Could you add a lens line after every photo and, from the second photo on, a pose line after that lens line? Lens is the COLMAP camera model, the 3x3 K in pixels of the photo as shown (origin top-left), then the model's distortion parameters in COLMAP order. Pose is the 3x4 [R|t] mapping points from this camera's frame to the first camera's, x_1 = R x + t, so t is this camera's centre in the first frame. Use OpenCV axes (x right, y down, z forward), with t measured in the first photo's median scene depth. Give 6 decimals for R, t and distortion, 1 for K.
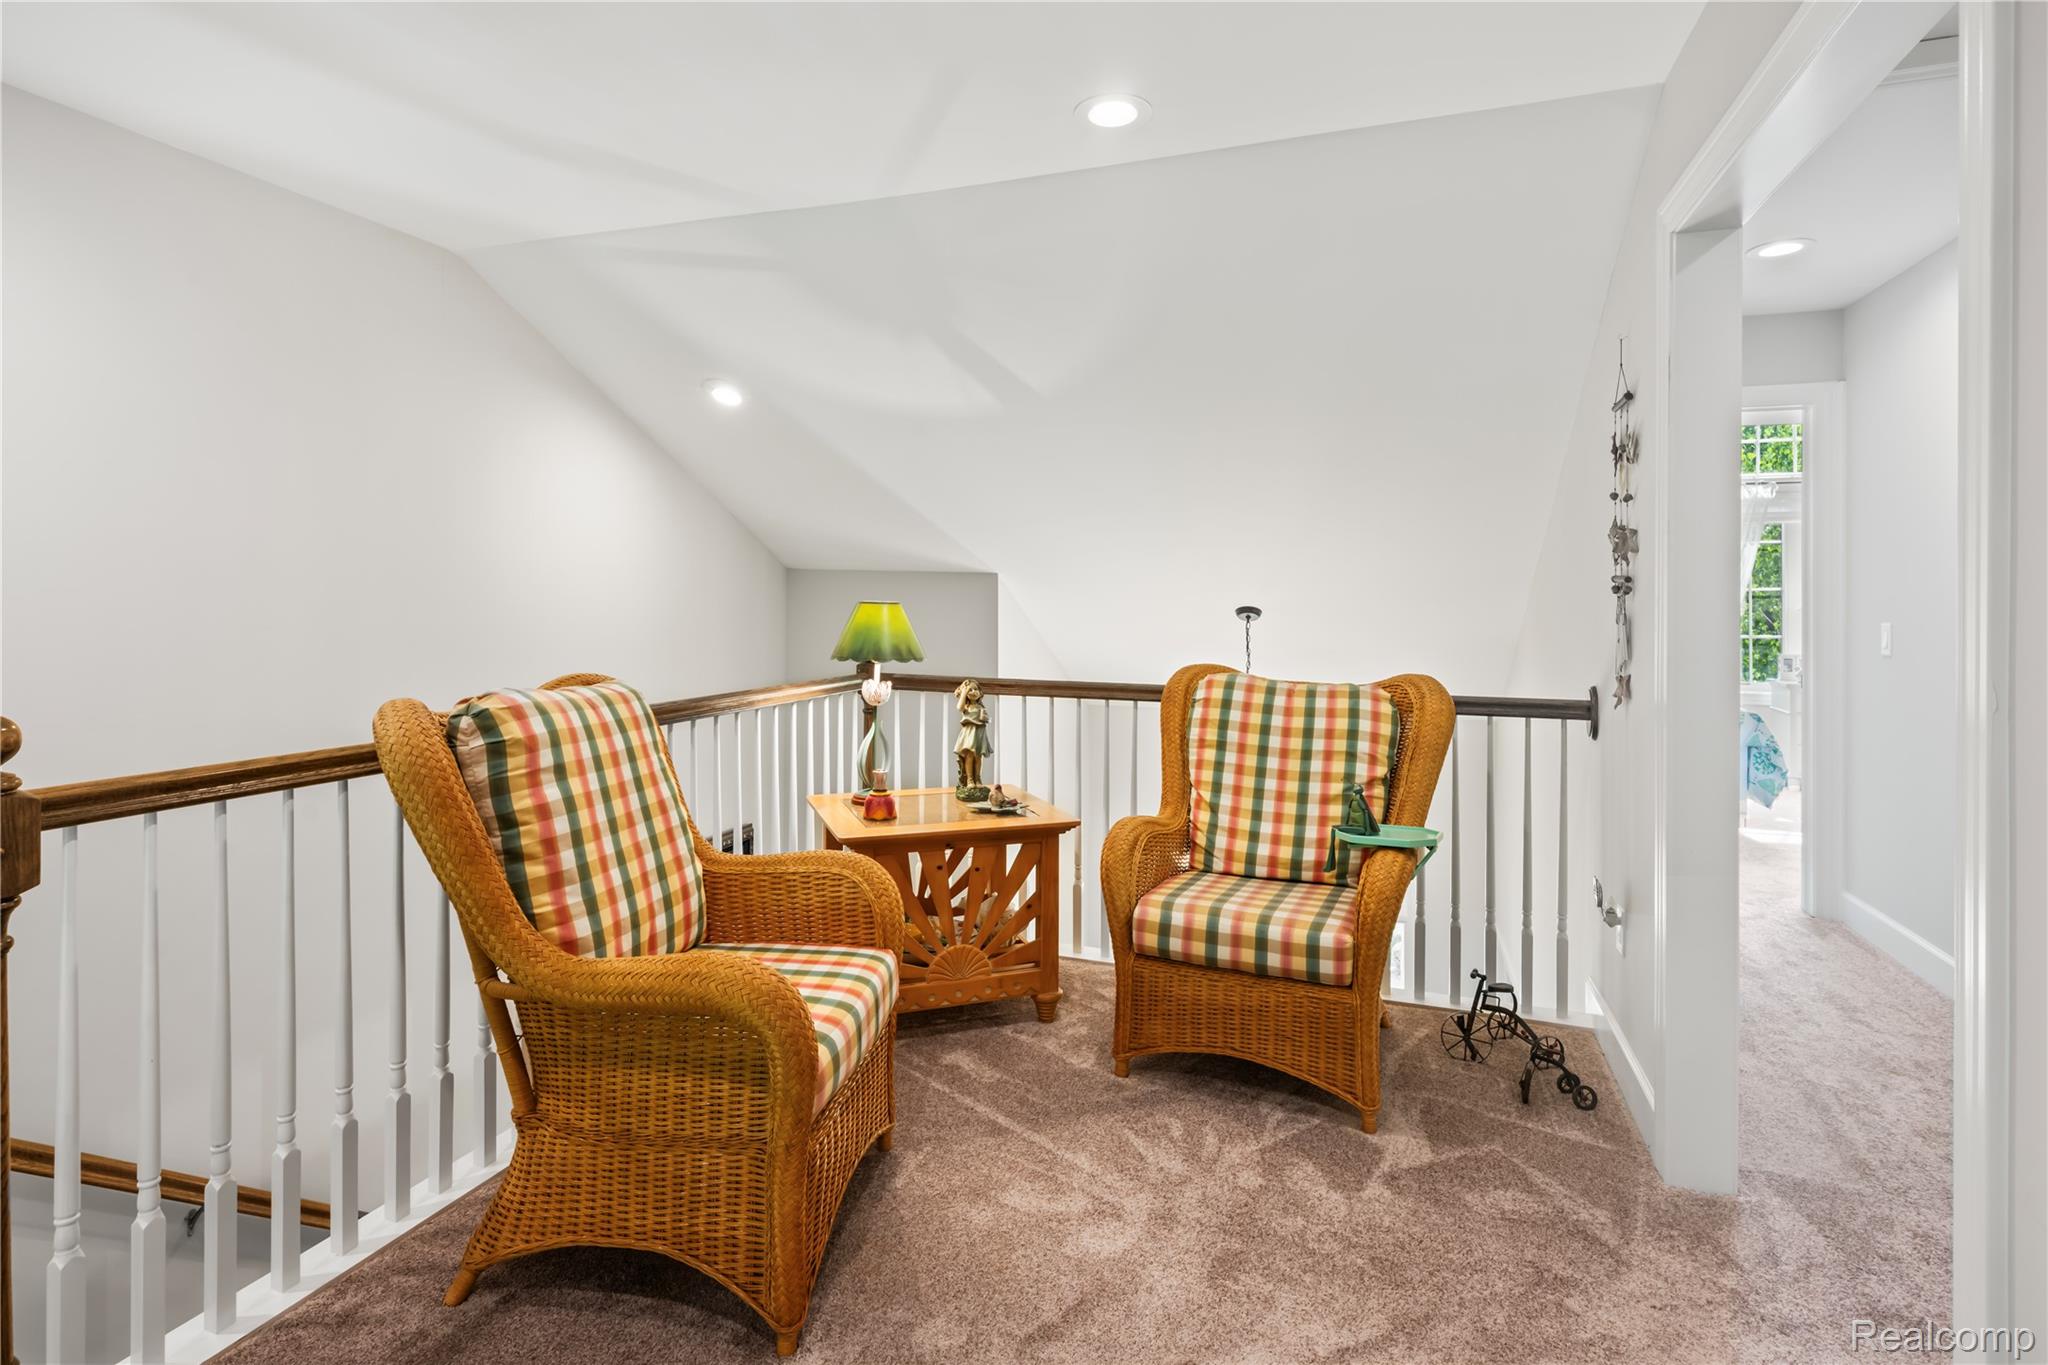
lens RADIAL K [[994.8, 0, 1046.5], [0, 994.8, 604.5], [0, 0, 1]] dist [-0.005220, 0.000260]
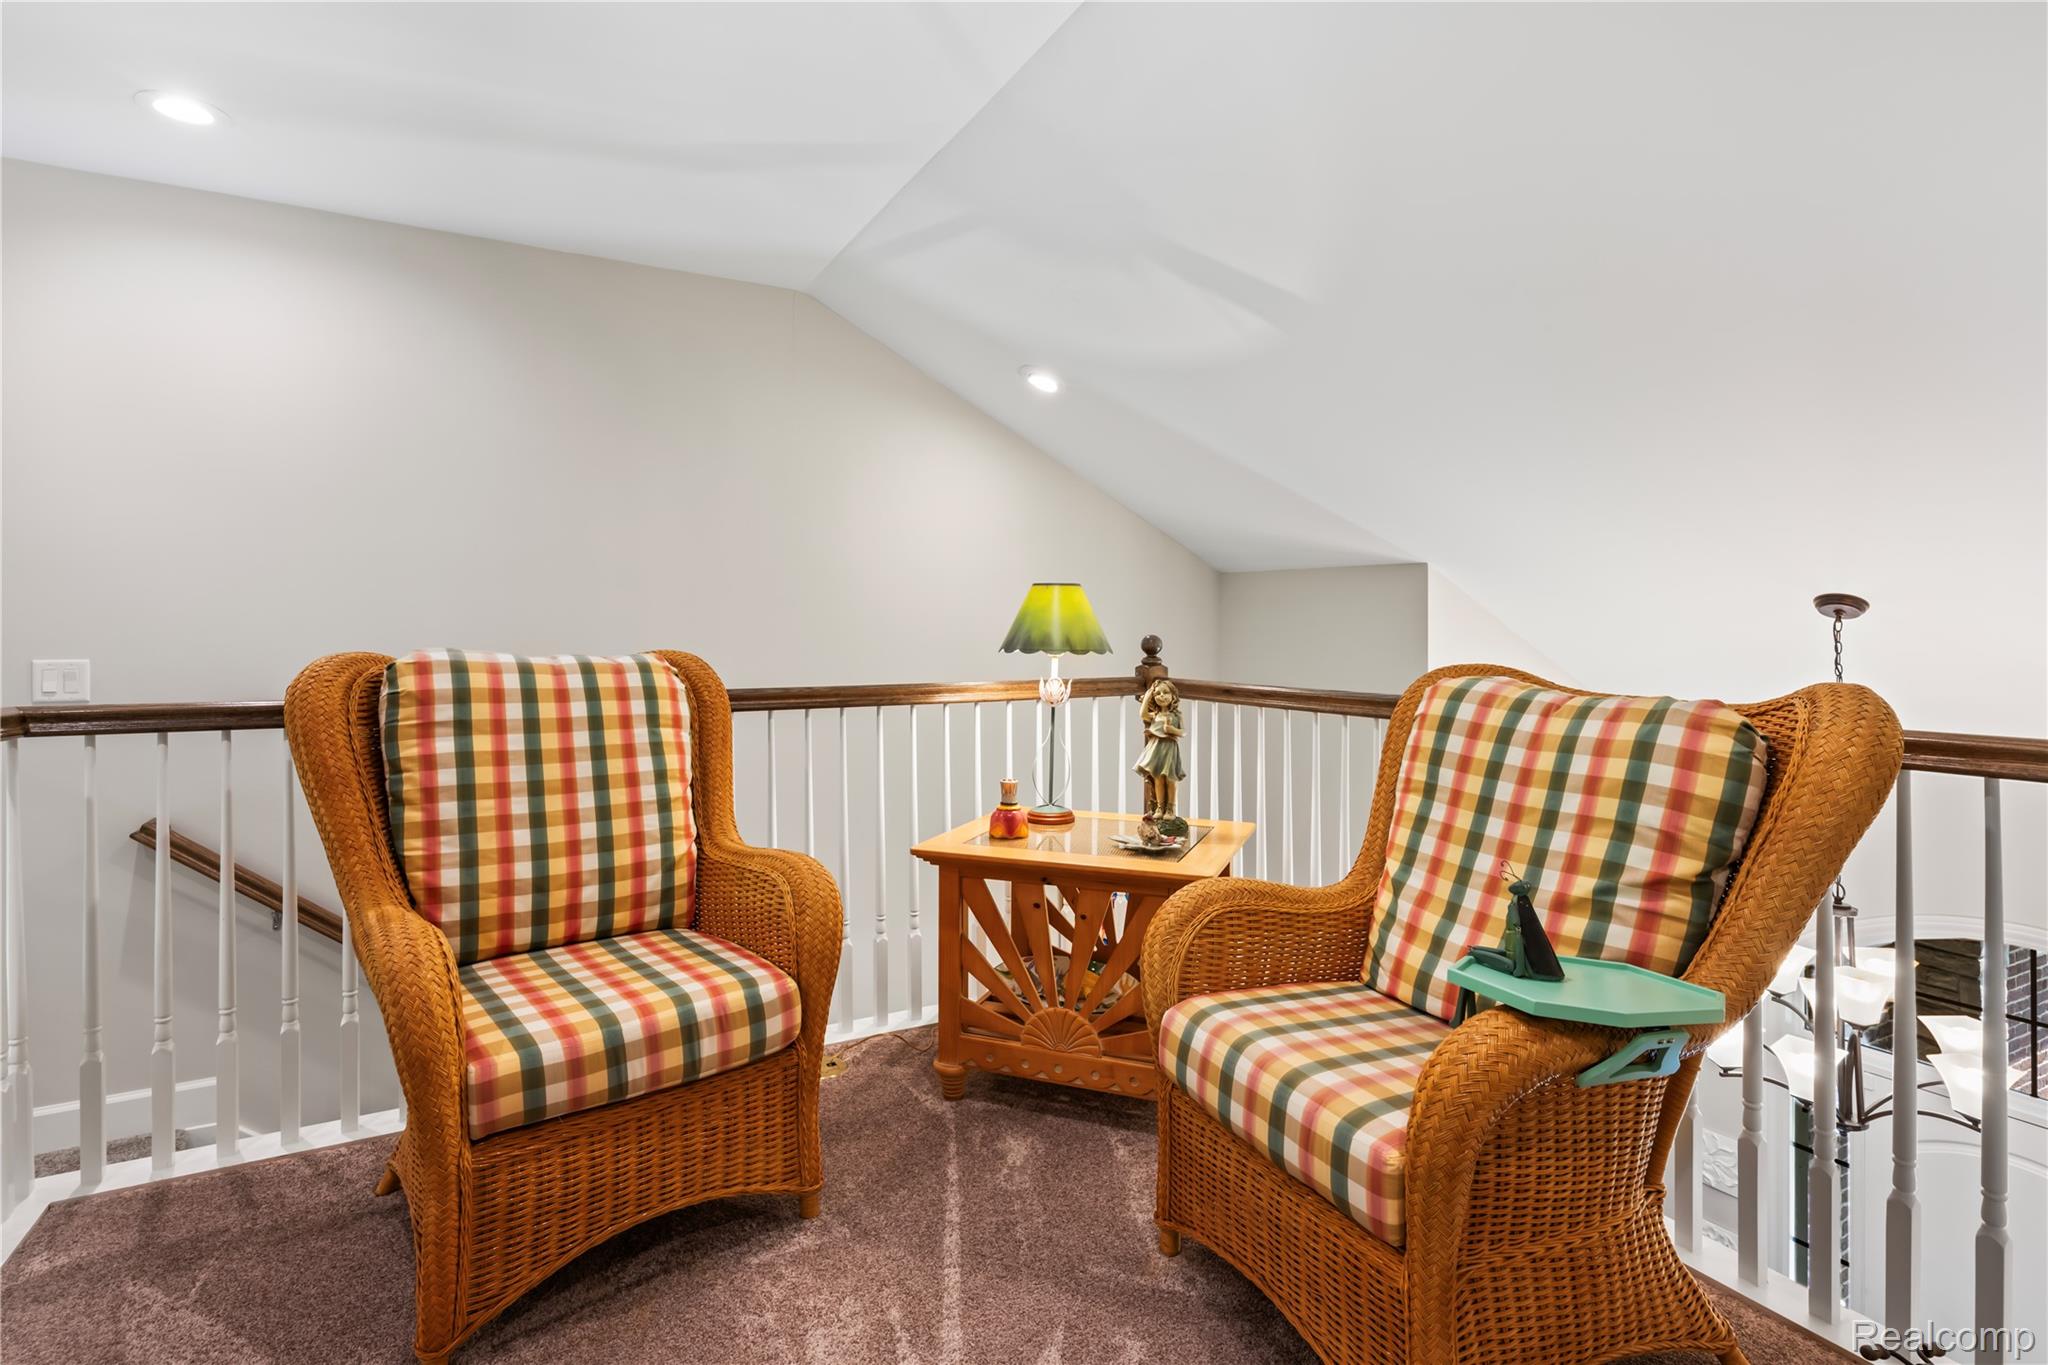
lens RADIAL K [[994.8, 0, 1023.5], [0, 994.8, 646.6], [0, 0, 1]] dist [-0.005220, 0.000260]
pose [[0.747686, 0.001848, -0.664050, 0.416079], [0.003170, 0.999975, 0.006353, 0.050355], [0.664045, -0.006855, 0.747661, 0.392699]]
